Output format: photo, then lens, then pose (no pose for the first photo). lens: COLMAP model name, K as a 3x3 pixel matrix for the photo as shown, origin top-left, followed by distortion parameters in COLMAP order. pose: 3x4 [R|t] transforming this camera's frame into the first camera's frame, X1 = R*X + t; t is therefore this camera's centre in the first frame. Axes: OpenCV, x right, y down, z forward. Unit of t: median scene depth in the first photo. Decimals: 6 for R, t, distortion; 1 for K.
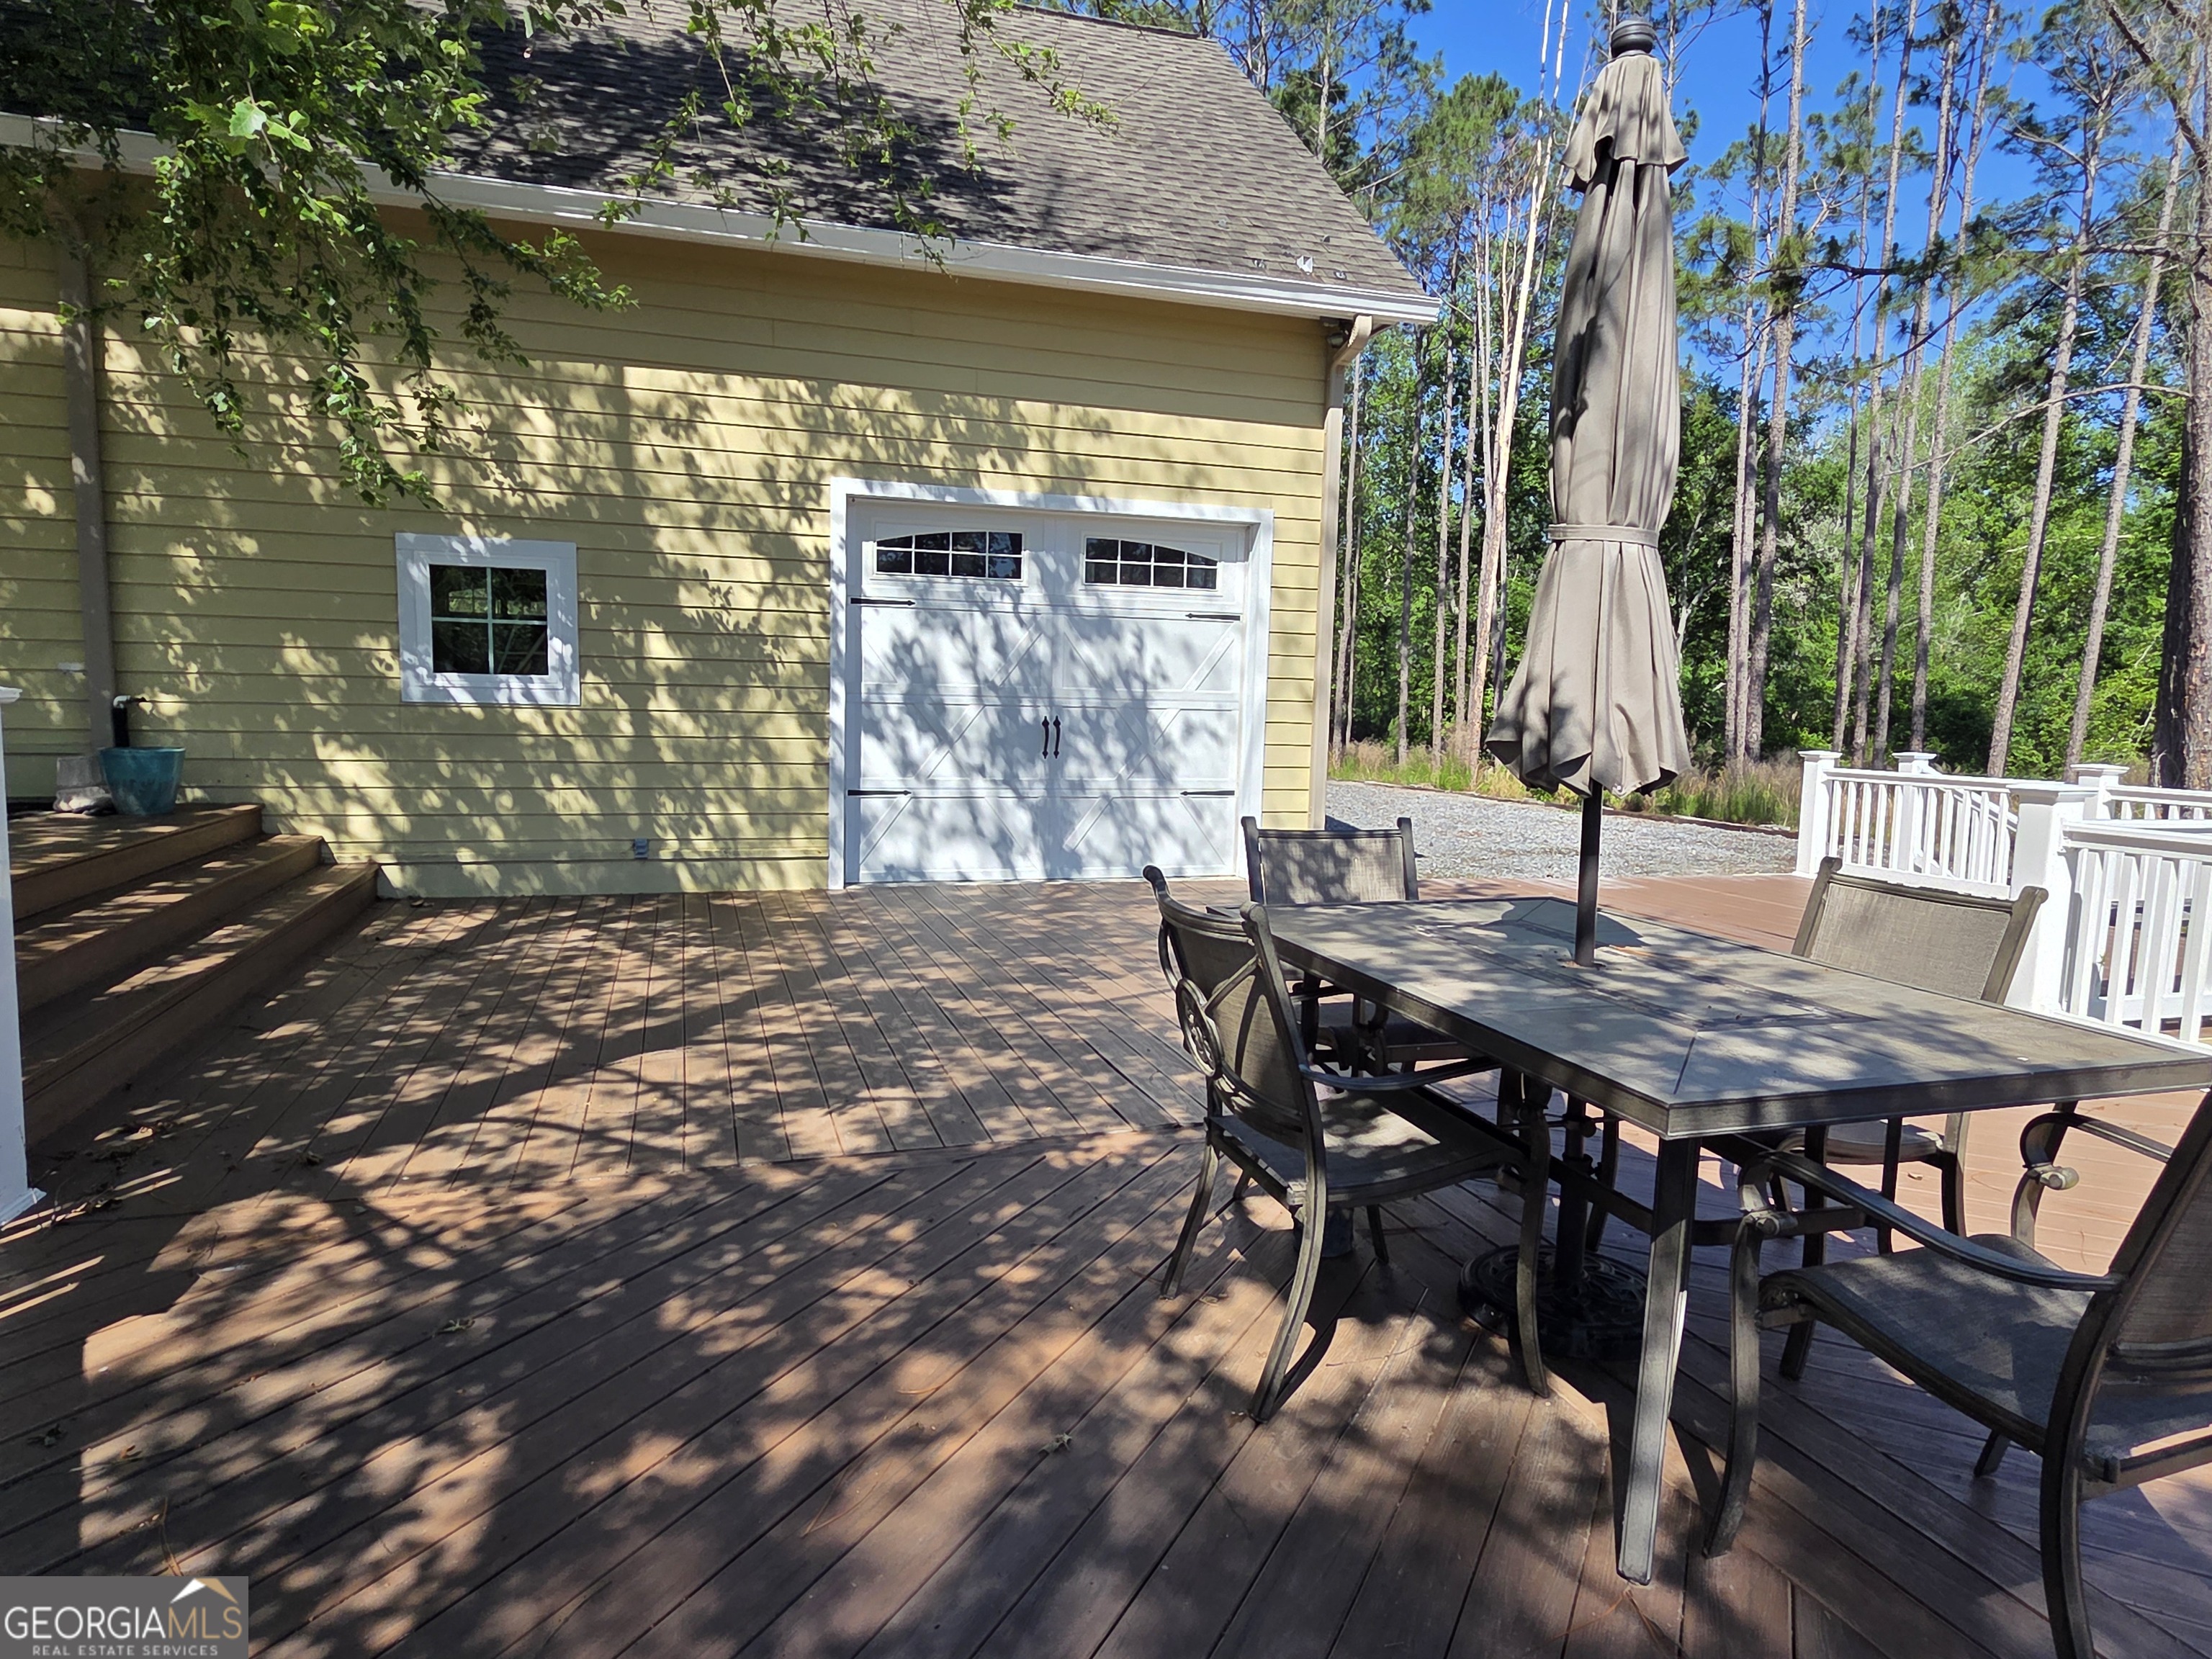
lens RADIAL K [[1289.4, 0, 1099.0], [0, 1289.4, 832.0], [0, 0, 1]] dist [-0.006952, 0.001637]
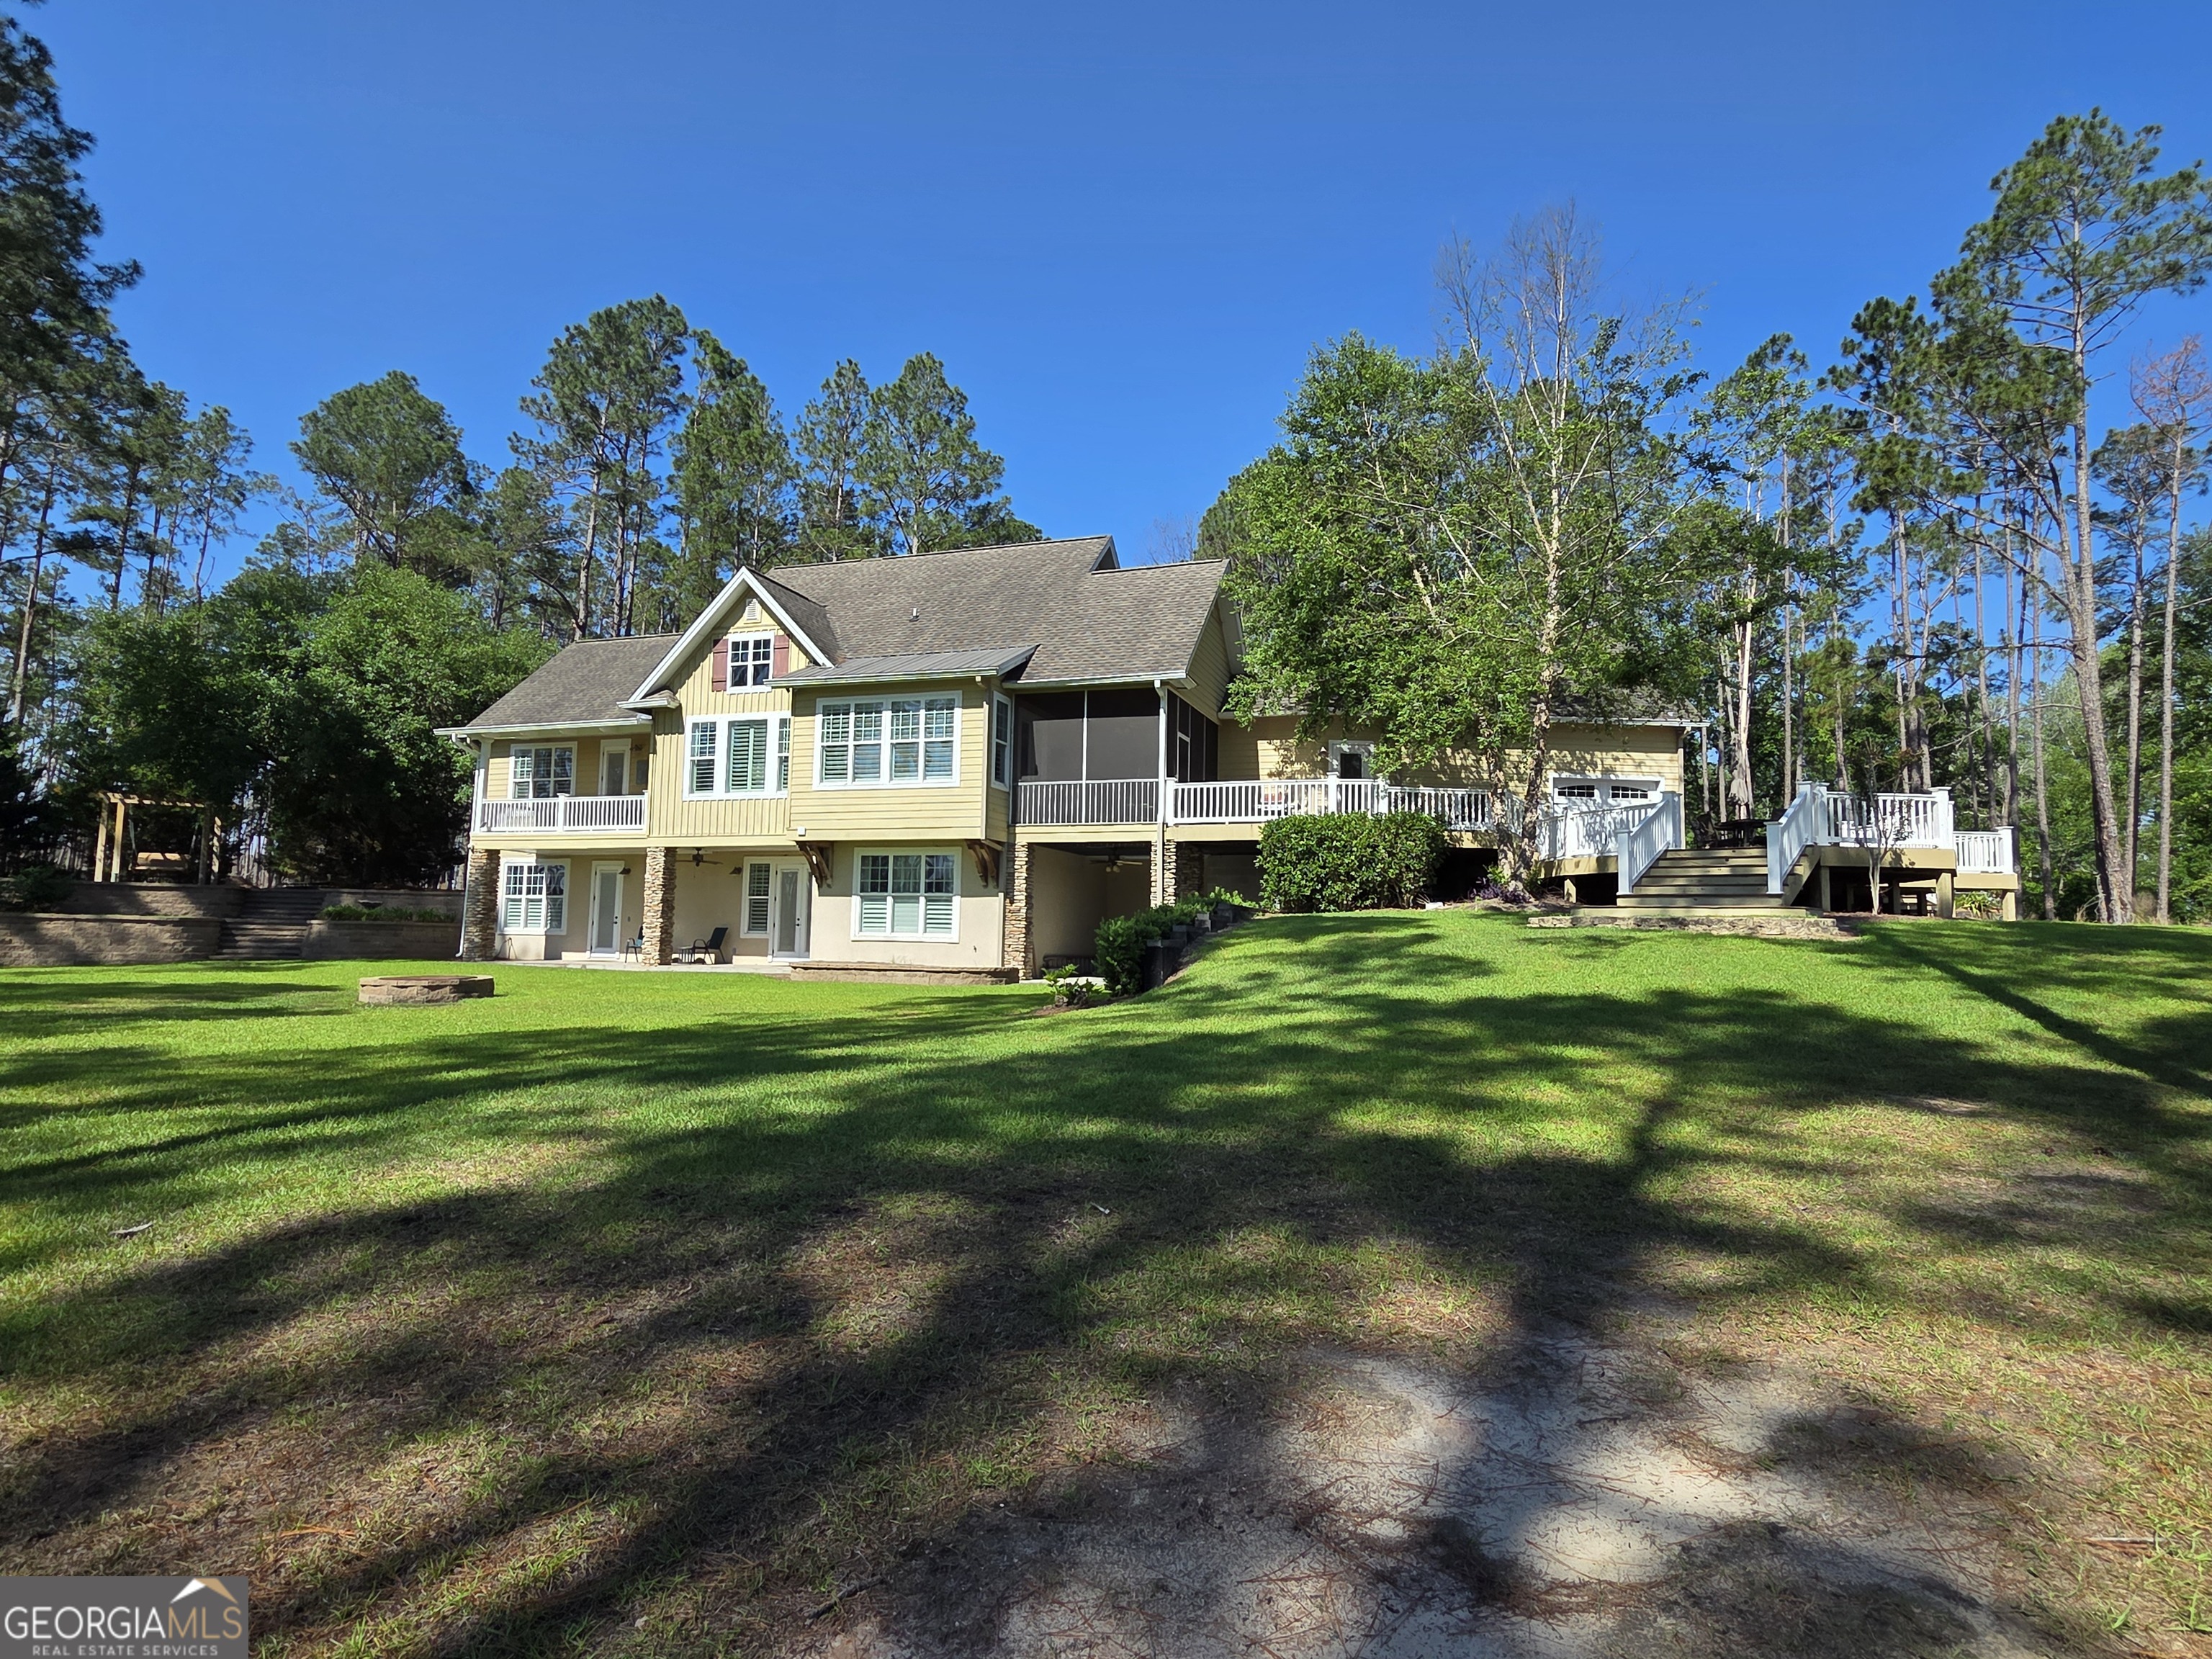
lens RADIAL K [[1123.0, 0, 1123.2], [0, 1123.0, 826.1], [0, 0, 1]] dist [-0.000912, -0.000560]
pose [[0.975494, -0.024755, -0.218629, -0.670313], [-0.020081, 0.979487, -0.200502, 0.559059], [0.219107, 0.199979, 0.954987, -2.360341]]
